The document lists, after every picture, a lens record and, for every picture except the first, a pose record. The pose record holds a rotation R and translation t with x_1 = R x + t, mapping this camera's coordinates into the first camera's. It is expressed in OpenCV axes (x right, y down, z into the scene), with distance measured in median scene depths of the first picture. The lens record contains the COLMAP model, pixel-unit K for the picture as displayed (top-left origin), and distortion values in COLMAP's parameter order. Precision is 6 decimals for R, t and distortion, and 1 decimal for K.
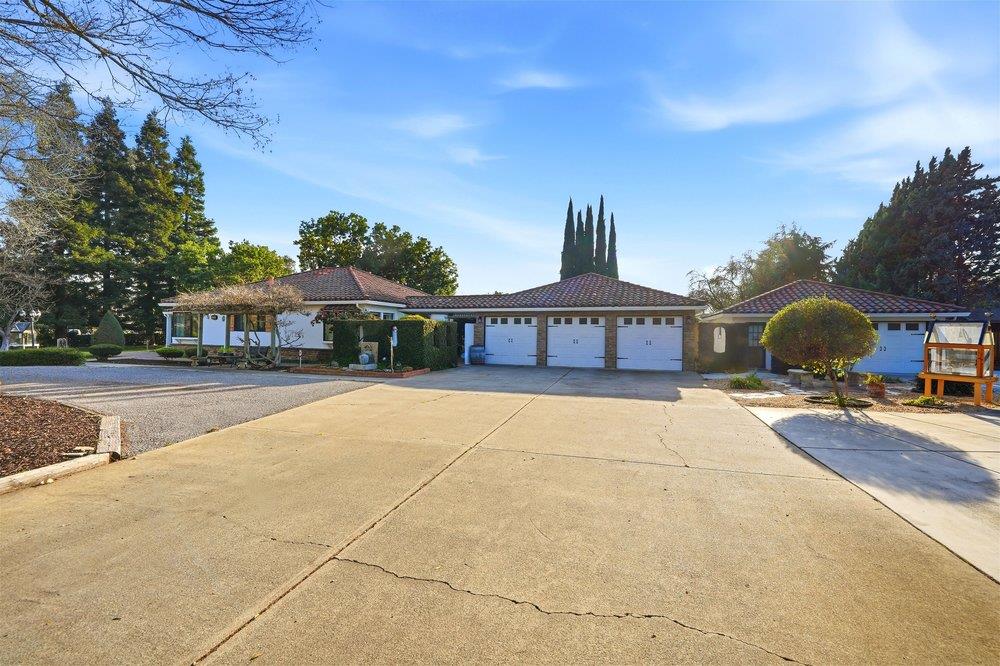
lens RADIAL K [[414.5, 0, 500.0], [0, 414.5, 333.0], [0, 0, 1]] dist [-0.009333, -0.000043]
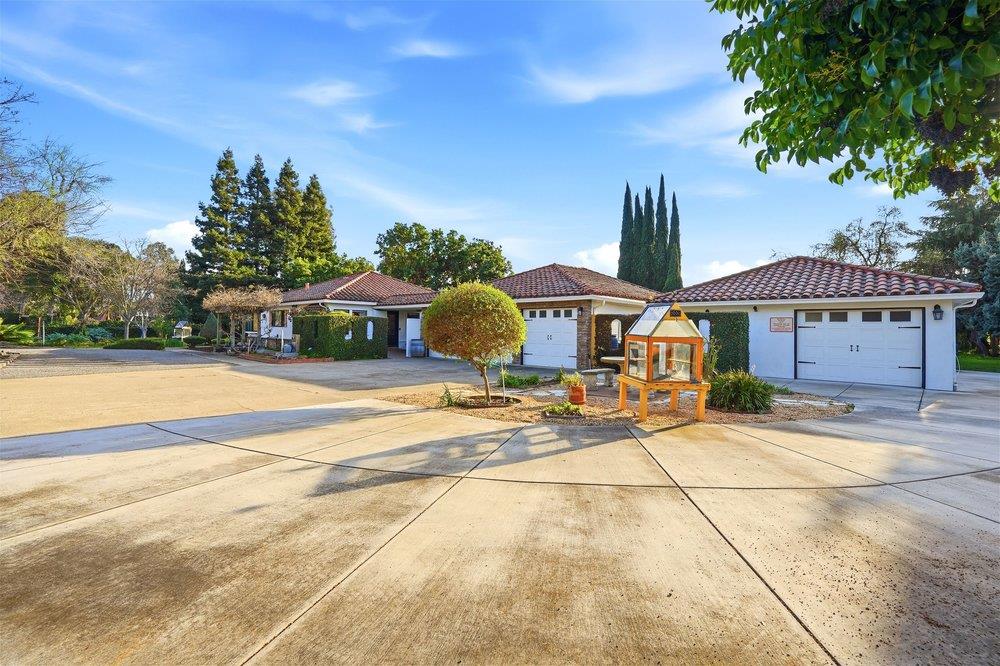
lens RADIAL K [[411.8, 0, 504.8], [0, 411.8, 334.3], [0, 0, 1]] dist [-0.014462, -0.000192]
pose [[0.923018, 0.004302, -0.384732, 0.306754], [-0.001381, 0.999968, 0.007869, 0.004792], [0.384754, -0.006732, 0.922995, 0.063741]]
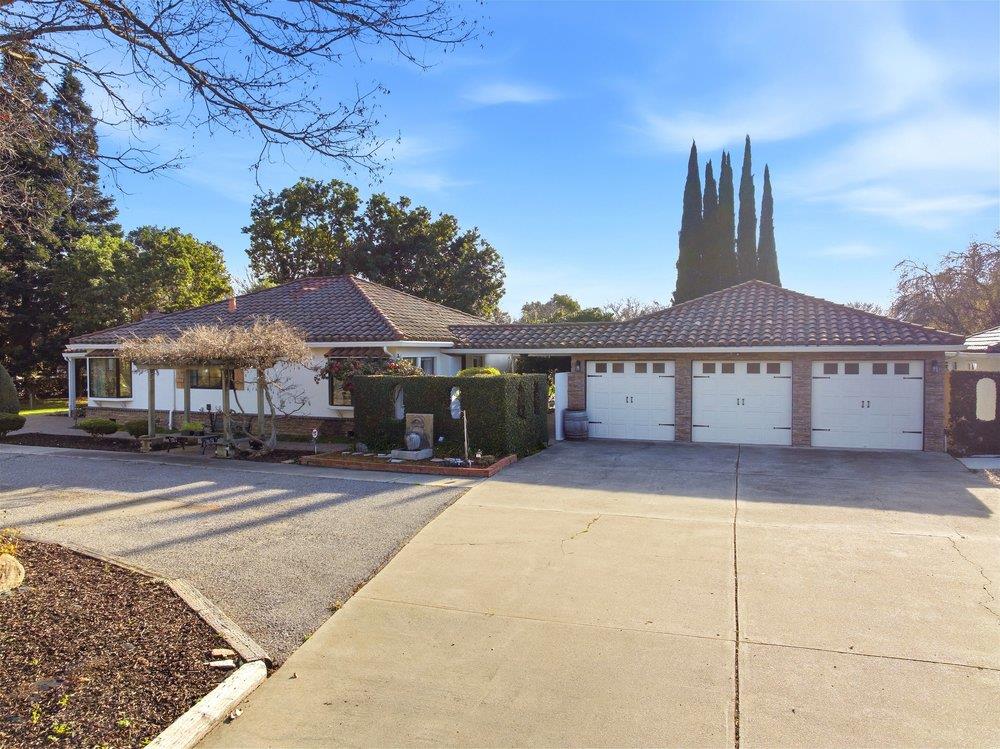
lens RADIAL K [[701.2, 0, 500.0], [0, 701.2, 374.5], [0, 0, 1]] dist [-0.035301, -0.000612]
pose [[0.998011, -0.014930, -0.061254, -0.055967], [0.016853, 0.999378, 0.030993, -0.030172], [0.060753, -0.031964, 0.997641, -0.022416]]
